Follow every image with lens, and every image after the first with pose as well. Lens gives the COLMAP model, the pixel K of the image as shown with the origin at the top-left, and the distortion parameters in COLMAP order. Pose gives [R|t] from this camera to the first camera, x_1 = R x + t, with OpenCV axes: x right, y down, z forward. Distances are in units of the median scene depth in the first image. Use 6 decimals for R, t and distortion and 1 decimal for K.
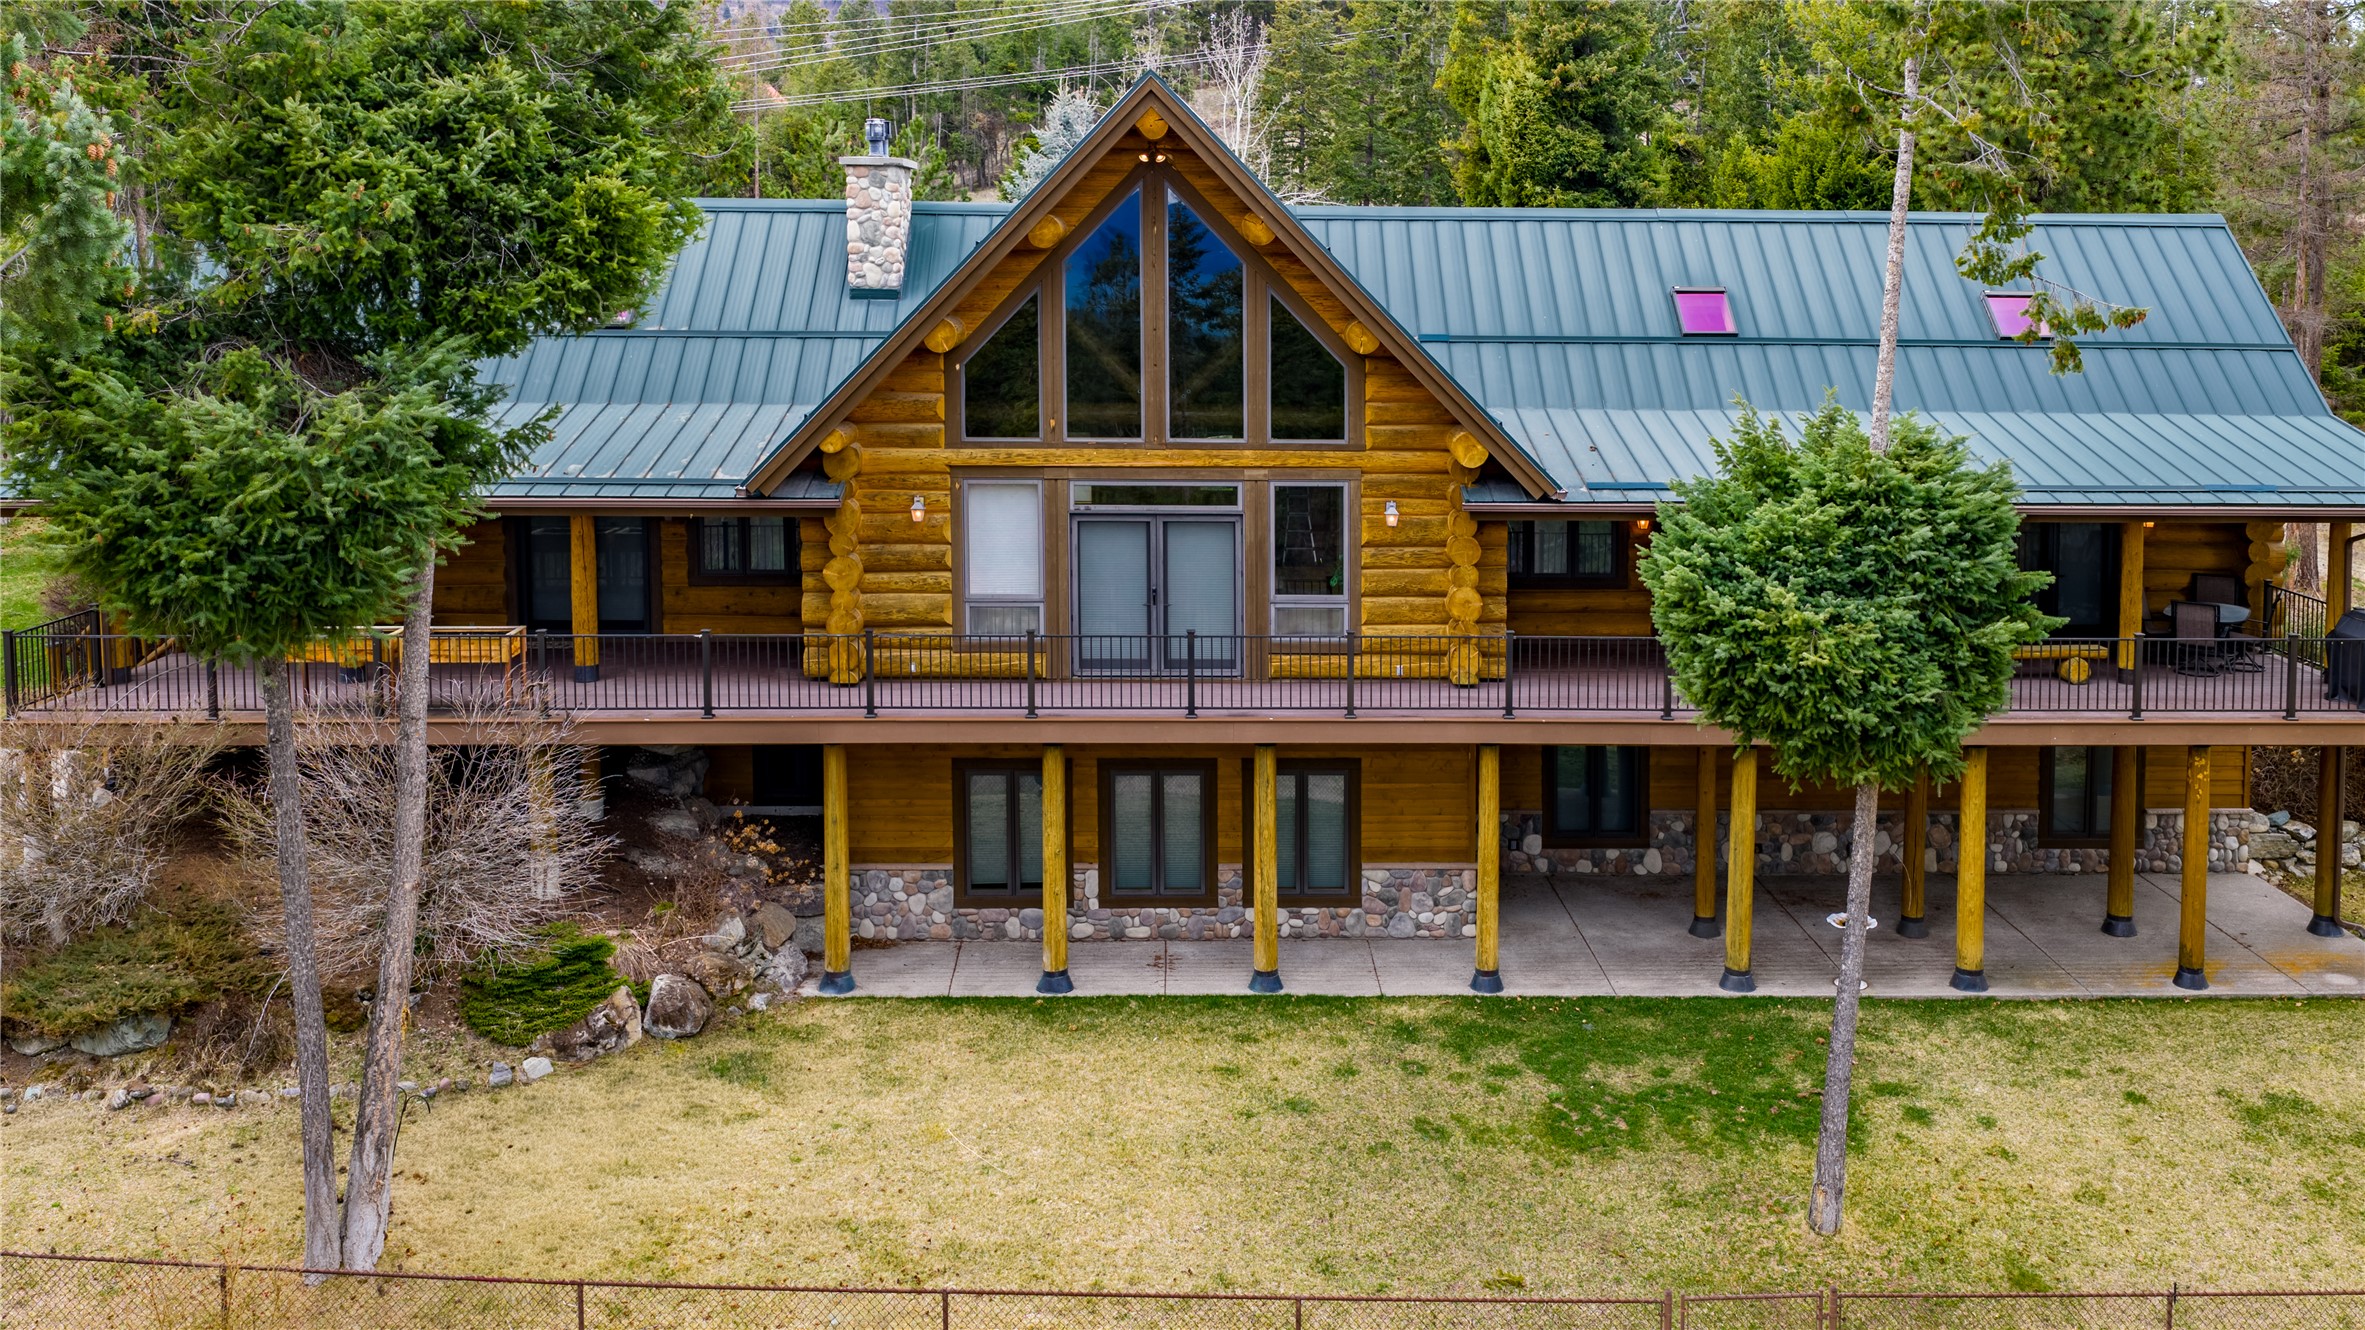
lens RADIAL K [[1968.6, 0, 1178.7], [0, 1968.6, 548.9], [0, 0, 1]] dist [-0.006756, 0.006590]
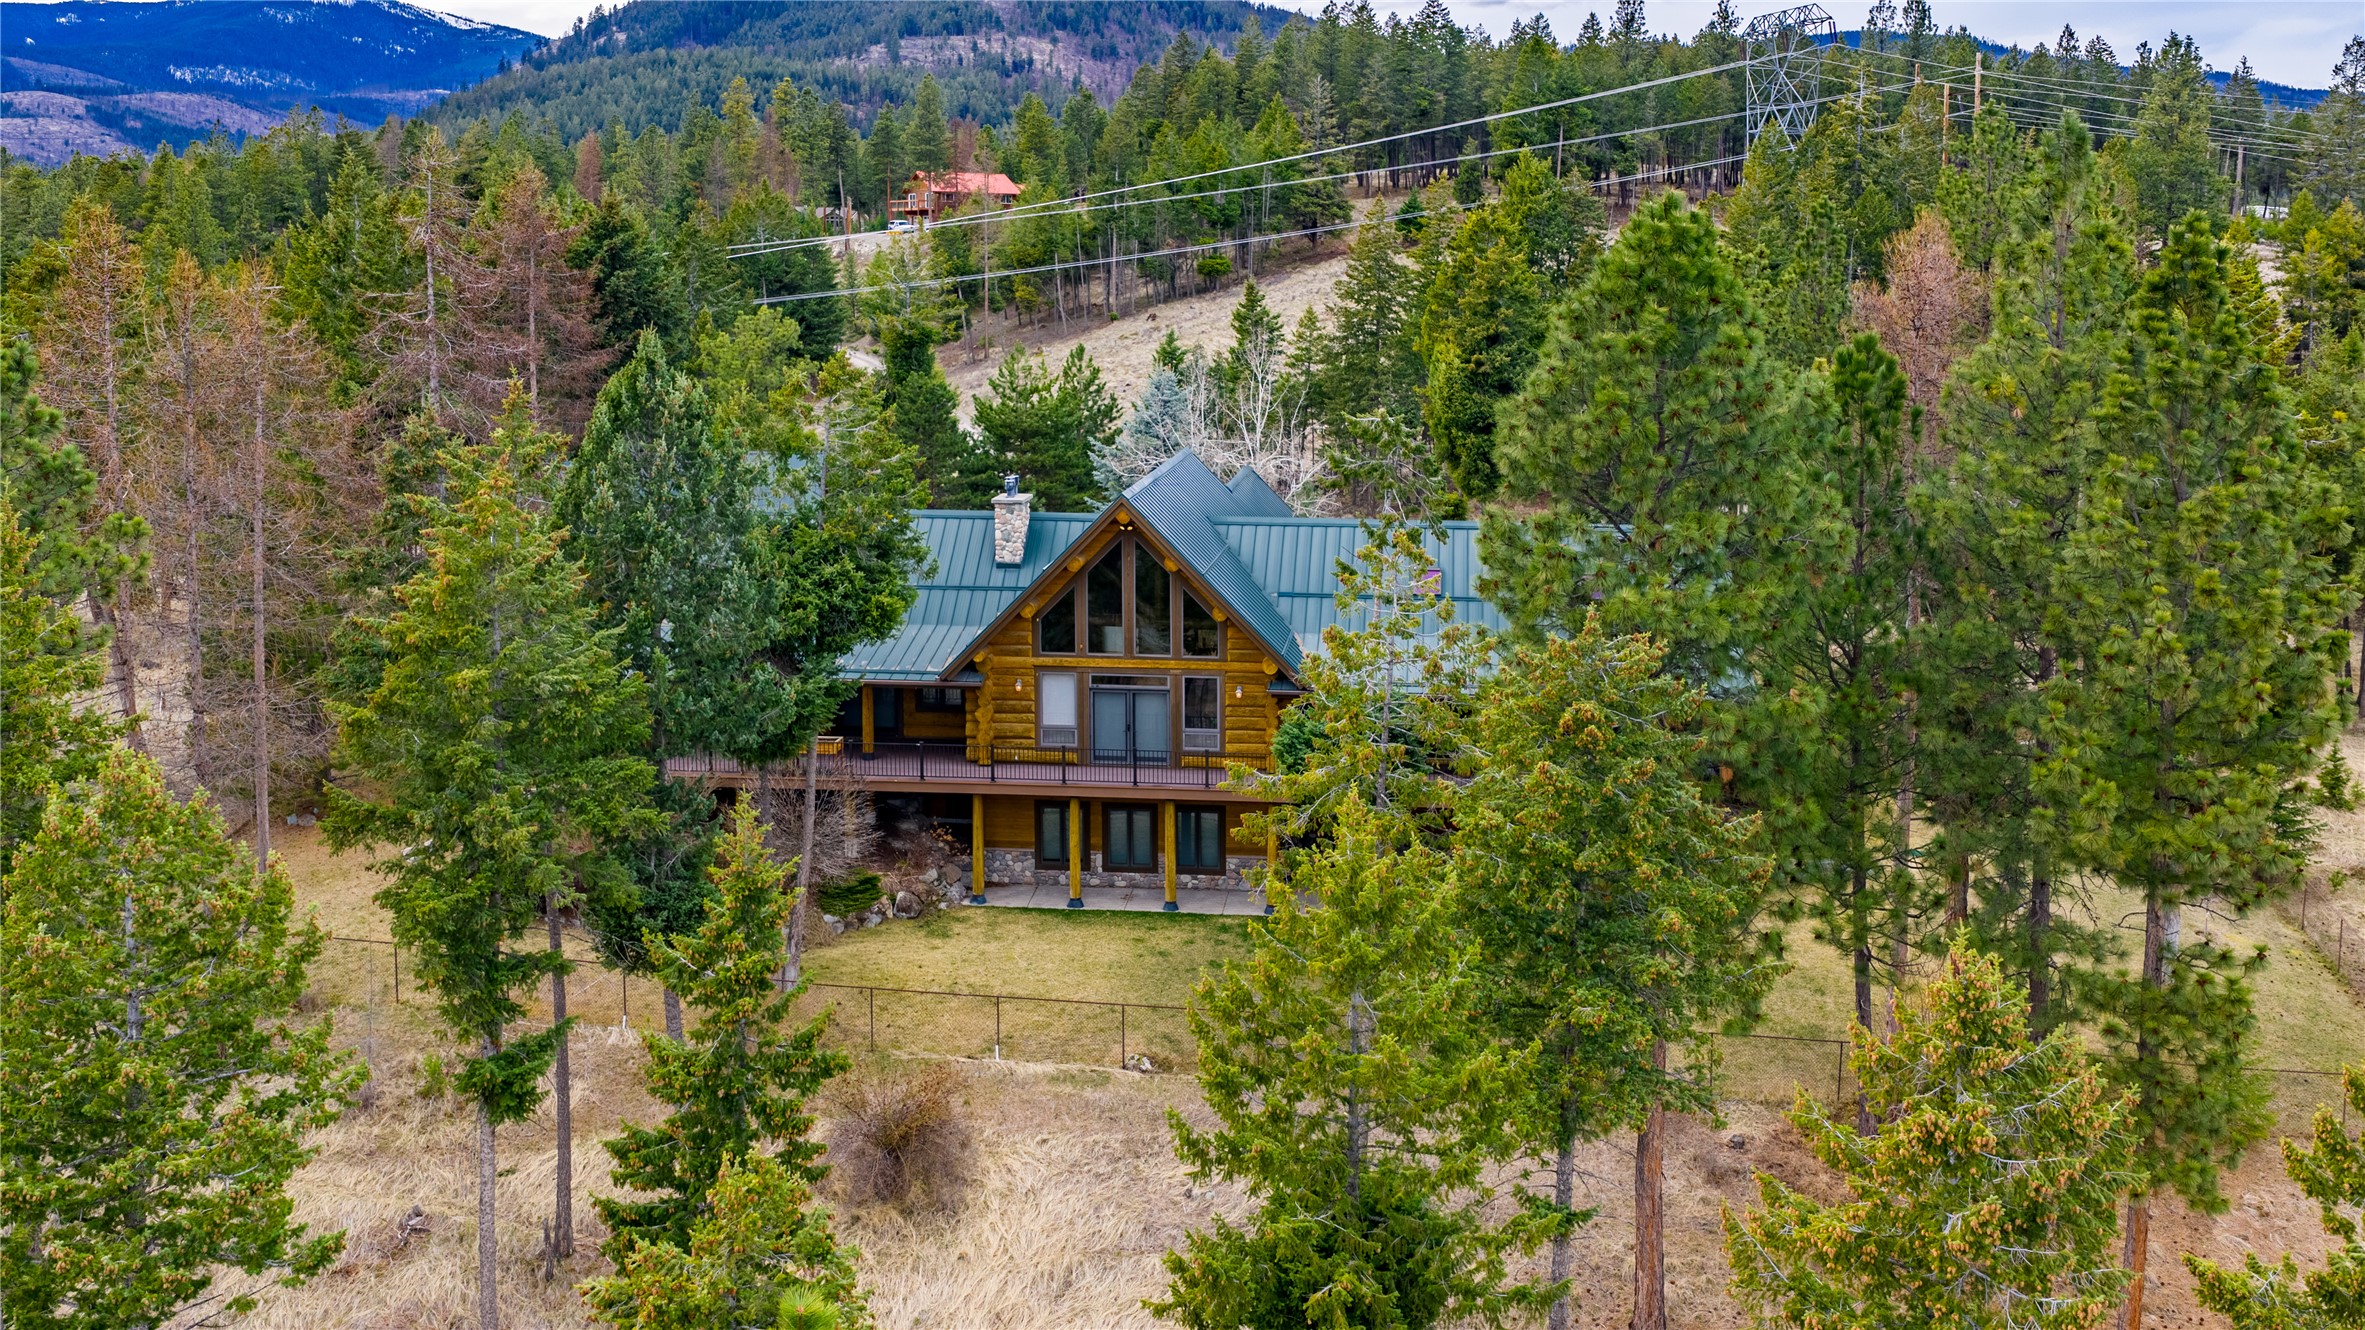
lens RADIAL K [[1946.4, 0, 1182.5], [0, 1946.4, 665.0], [0, 0, 1]] dist [-0.001675, 0.001223]
pose [[0.992769, 0.021586, -0.118085, 0.308306], [-0.015109, 0.998346, 0.055470, -0.169510], [0.119087, -0.053285, 0.991453, -1.135388]]
